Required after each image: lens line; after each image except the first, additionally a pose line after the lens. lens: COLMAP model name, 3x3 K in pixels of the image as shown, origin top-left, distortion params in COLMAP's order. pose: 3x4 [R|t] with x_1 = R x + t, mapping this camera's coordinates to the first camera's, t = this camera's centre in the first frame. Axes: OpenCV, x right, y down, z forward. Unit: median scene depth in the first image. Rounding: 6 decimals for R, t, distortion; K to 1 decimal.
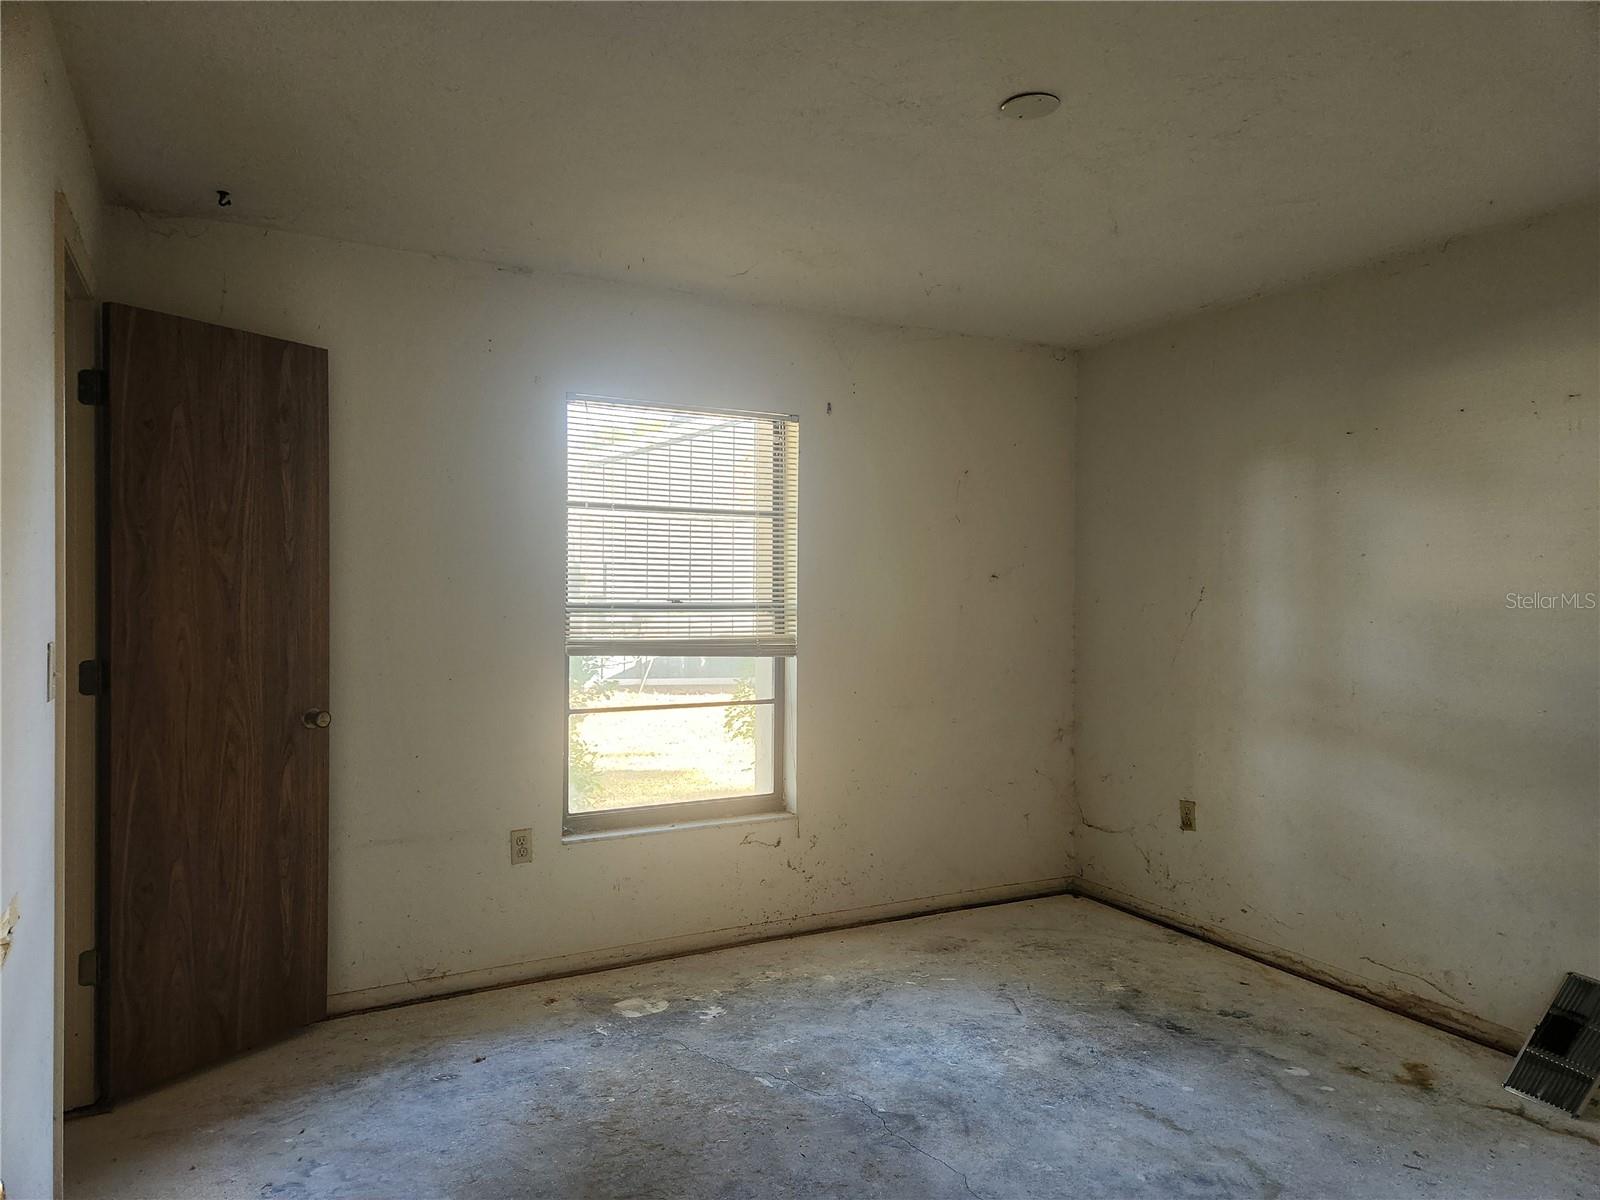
lens RADIAL K [[1046.2, 0, 800.0], [0, 1046.2, 600.0], [0, 0, 1]] dist [0.077912, -0.061824]
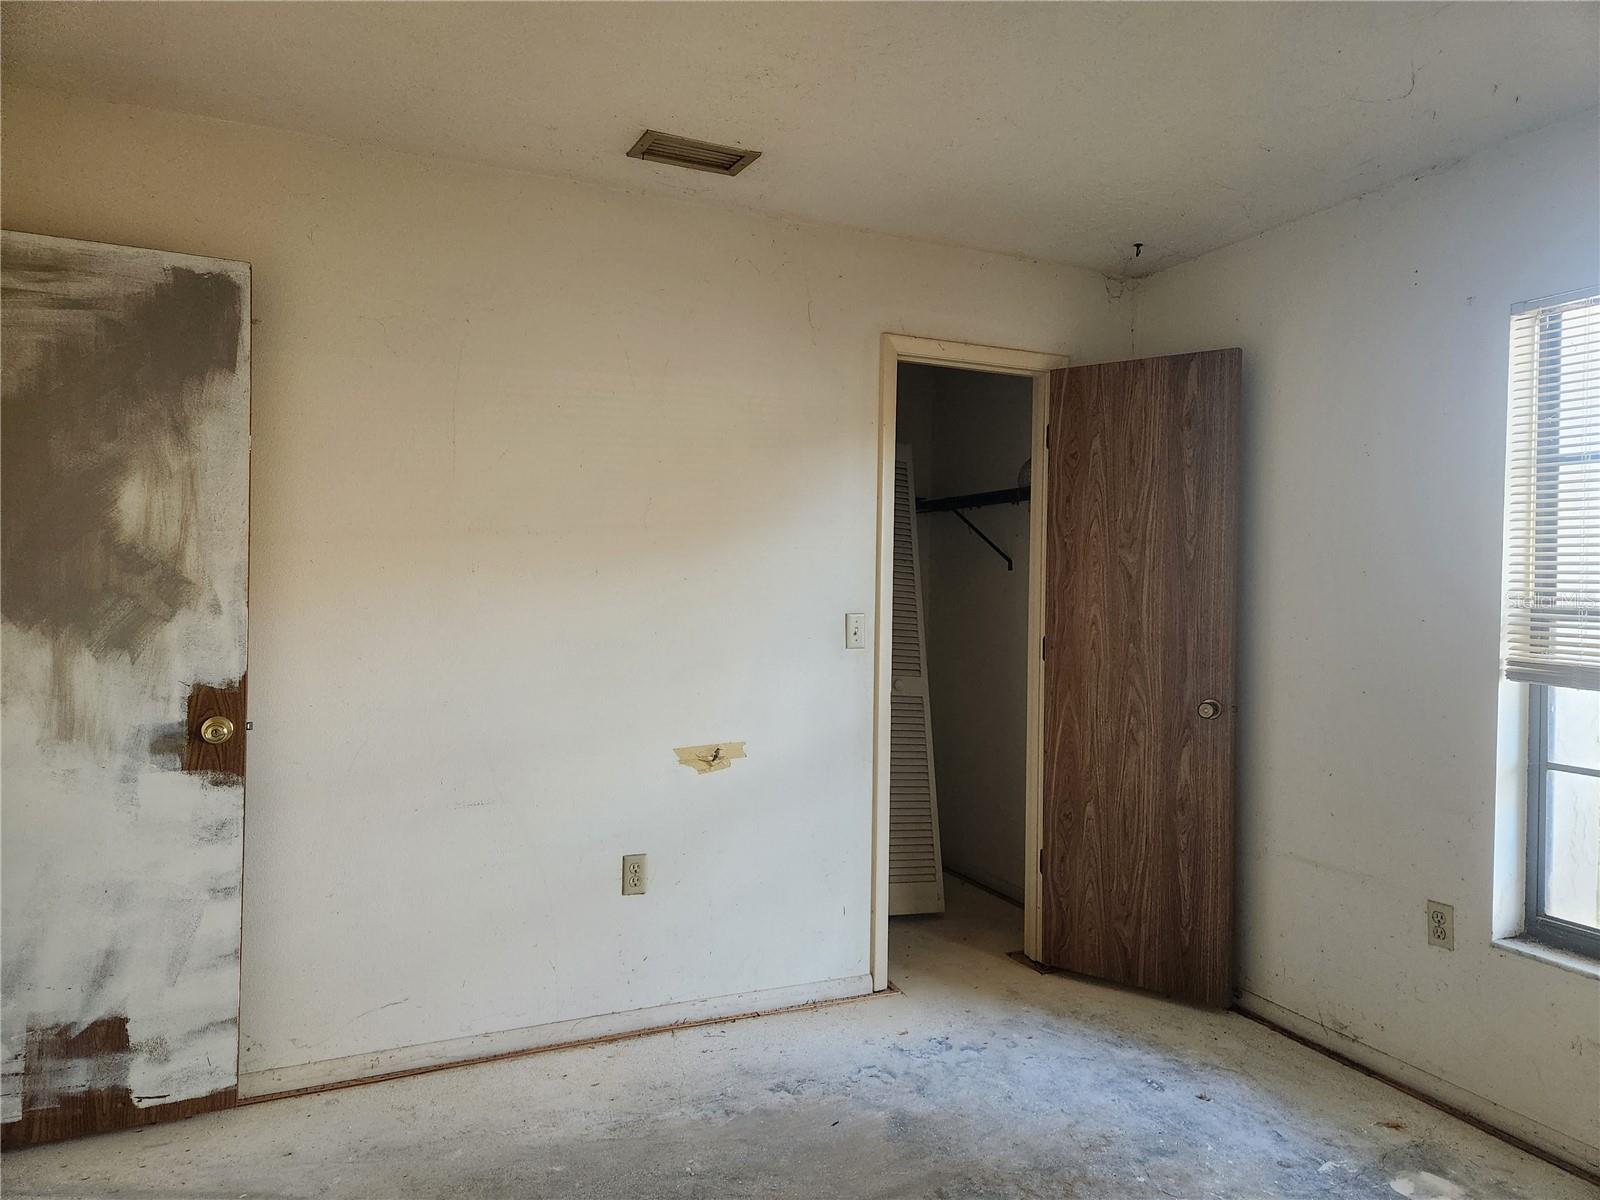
lens RADIAL K [[1060.7, 0, 809.9], [0, 1060.7, 591.3], [0, 0, 1]] dist [0.098099, -0.079790]
pose [[-0.053458, 0.007393, -0.998543, 0.645523], [-0.015032, 0.999853, 0.008207, -0.006697], [0.998457, 0.015448, -0.053339, 0.701383]]
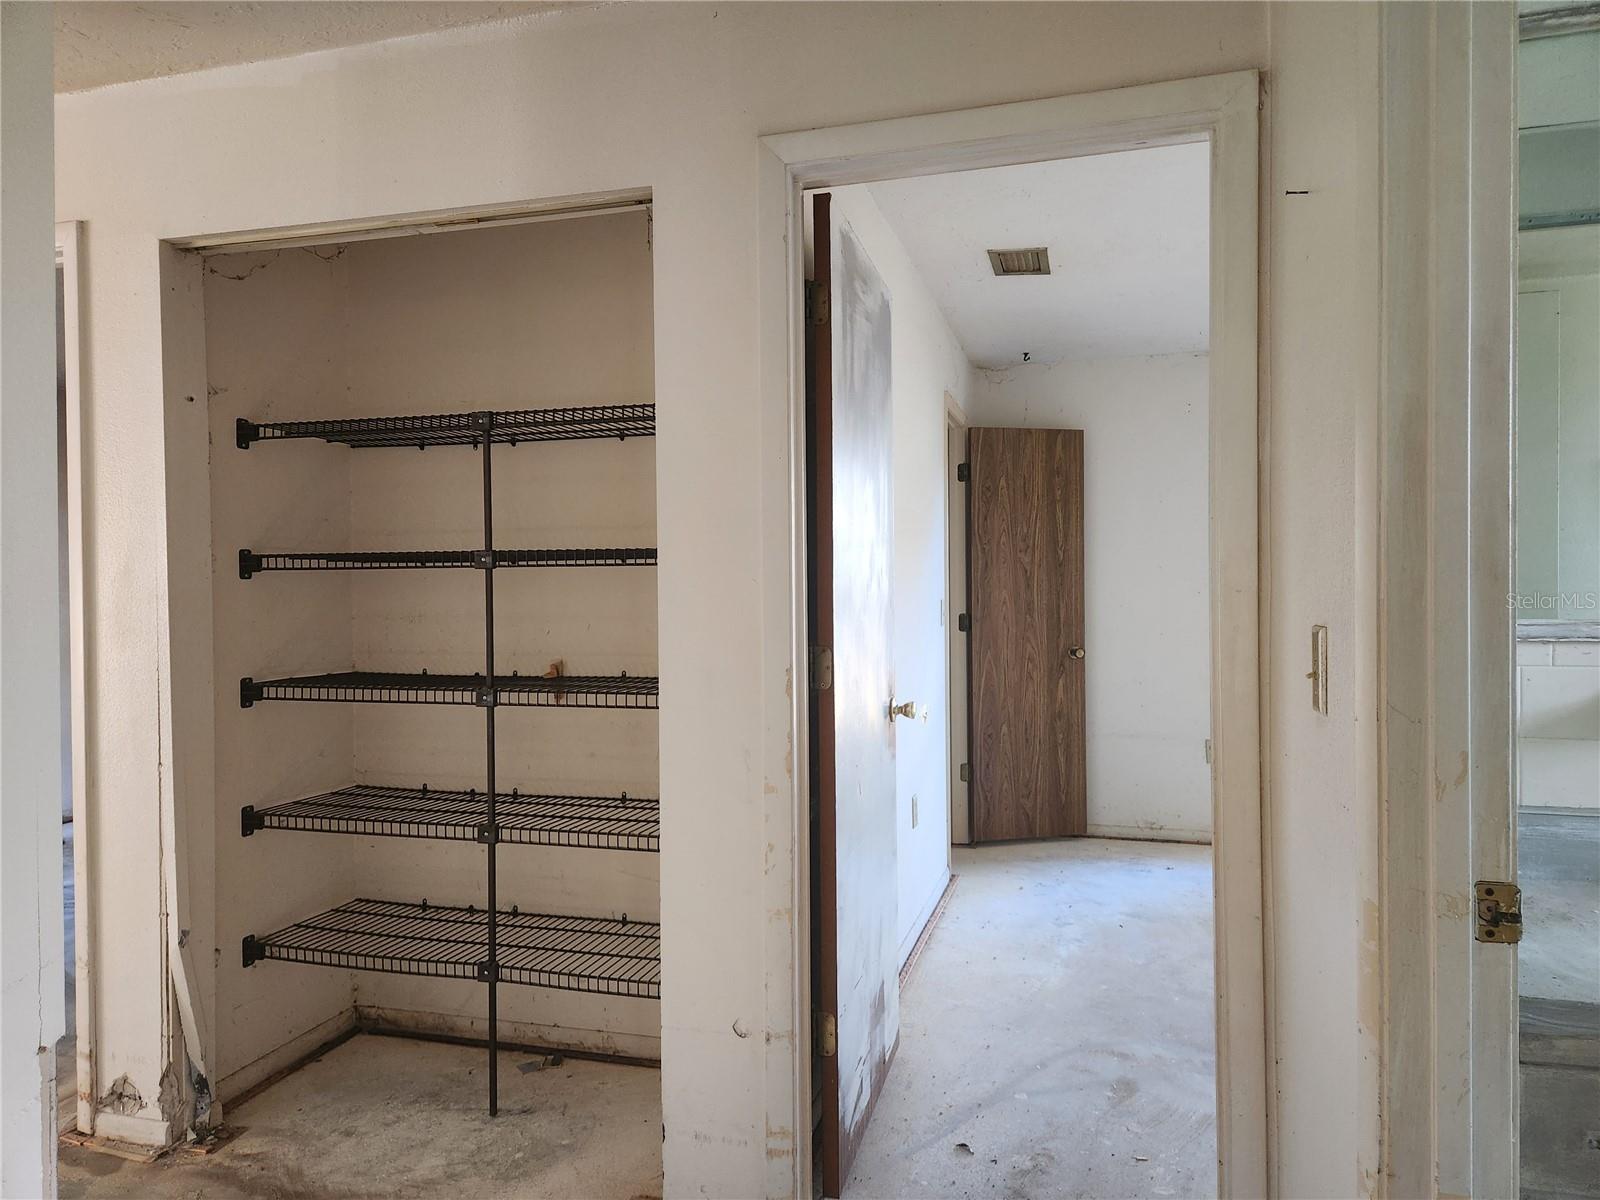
lens RADIAL K [[1060.5, 0, 800.0], [0, 1060.5, 600.0], [0, 0, 1]] dist [0.085070, -0.071964]
pose [[0.721907, 0.001462, -0.691989, 0.412862], [0.008252, 0.999908, 0.010721, 0.007386], [0.691941, -0.013450, 0.721829, -0.539216]]
